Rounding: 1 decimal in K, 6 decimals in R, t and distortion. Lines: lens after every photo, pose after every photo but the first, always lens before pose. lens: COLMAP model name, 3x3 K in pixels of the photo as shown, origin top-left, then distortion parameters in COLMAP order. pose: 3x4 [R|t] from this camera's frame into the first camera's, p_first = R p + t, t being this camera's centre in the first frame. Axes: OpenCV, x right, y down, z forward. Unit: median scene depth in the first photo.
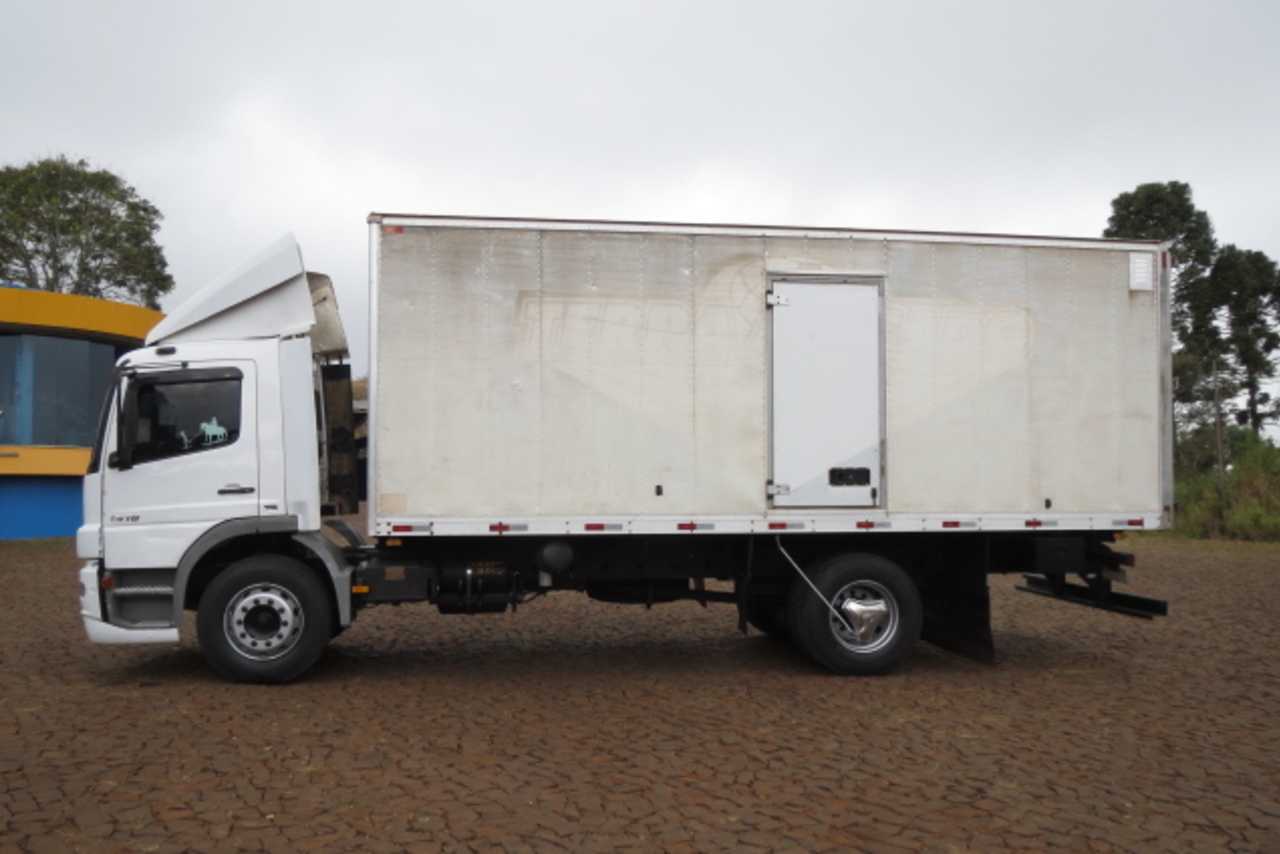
lens RADIAL K [[1081.6, 0, 640.0], [0, 1081.6, 427.0], [0, 0, 1]] dist [-0.007345, 0.004484]
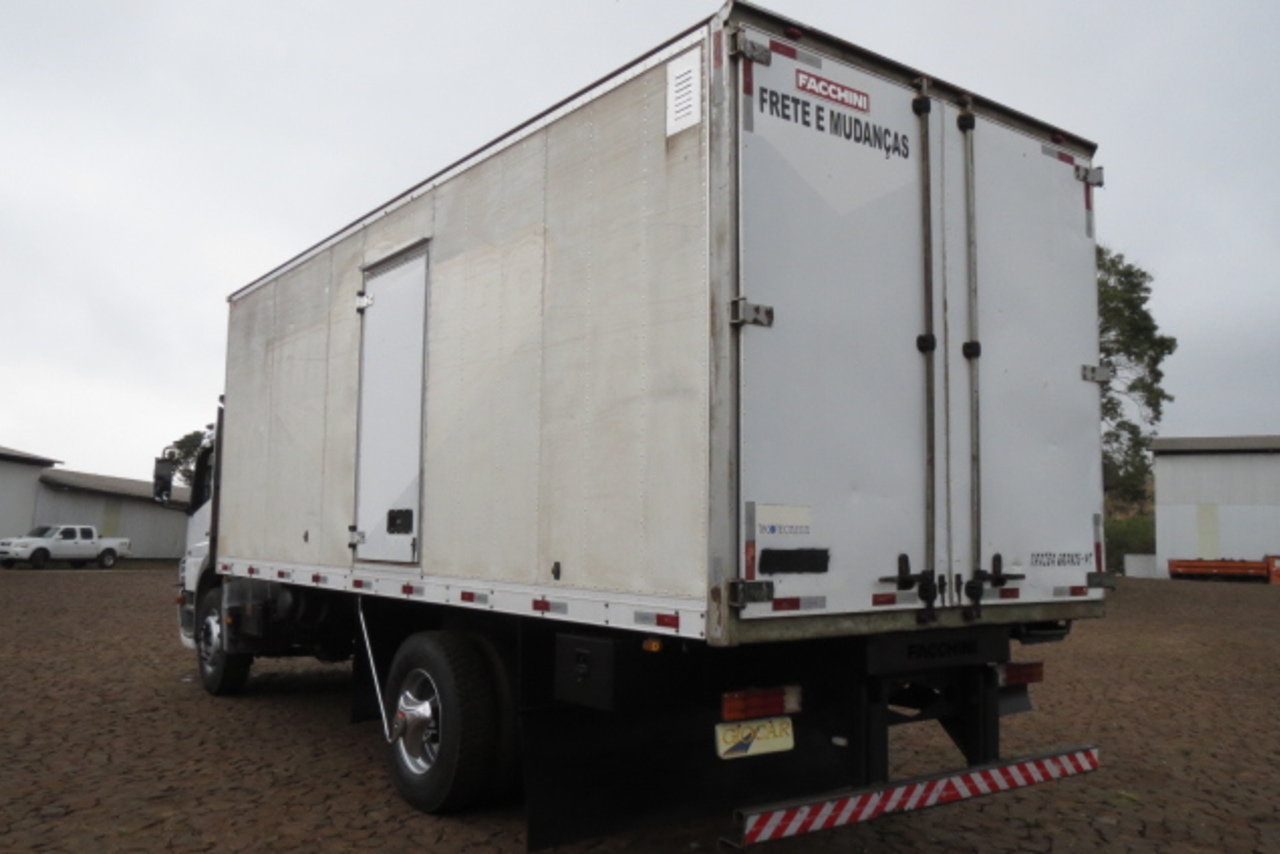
lens RADIAL K [[1081.6, 0, 640.0], [0, 1081.6, 427.0], [0, 0, 1]] dist [-0.007345, 0.004484]
pose [[0.451652, -0.082372, -0.888384, 1.047397], [0.016041, 0.996318, -0.084225, 0.053134], [0.892050, 0.023790, 0.451310, 0.927914]]
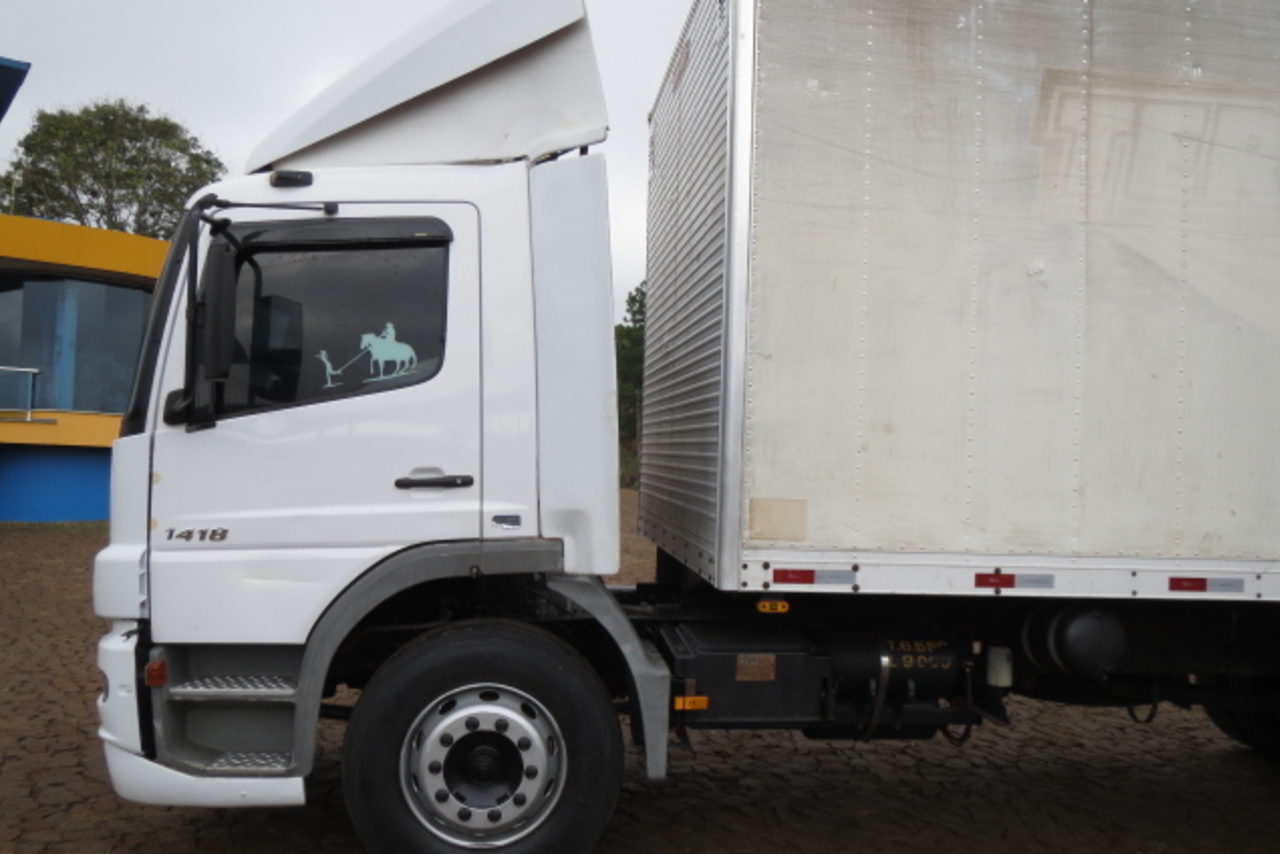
lens RADIAL K [[1081.6, 0, 640.0], [0, 1081.6, 427.0], [0, 0, 1]] dist [-0.007345, 0.004484]
pose [[0.998730, 0.030079, -0.040421, -0.259358], [-0.029776, 0.999524, 0.008087, 0.028147], [0.040645, -0.006873, 0.999150, 0.524204]]
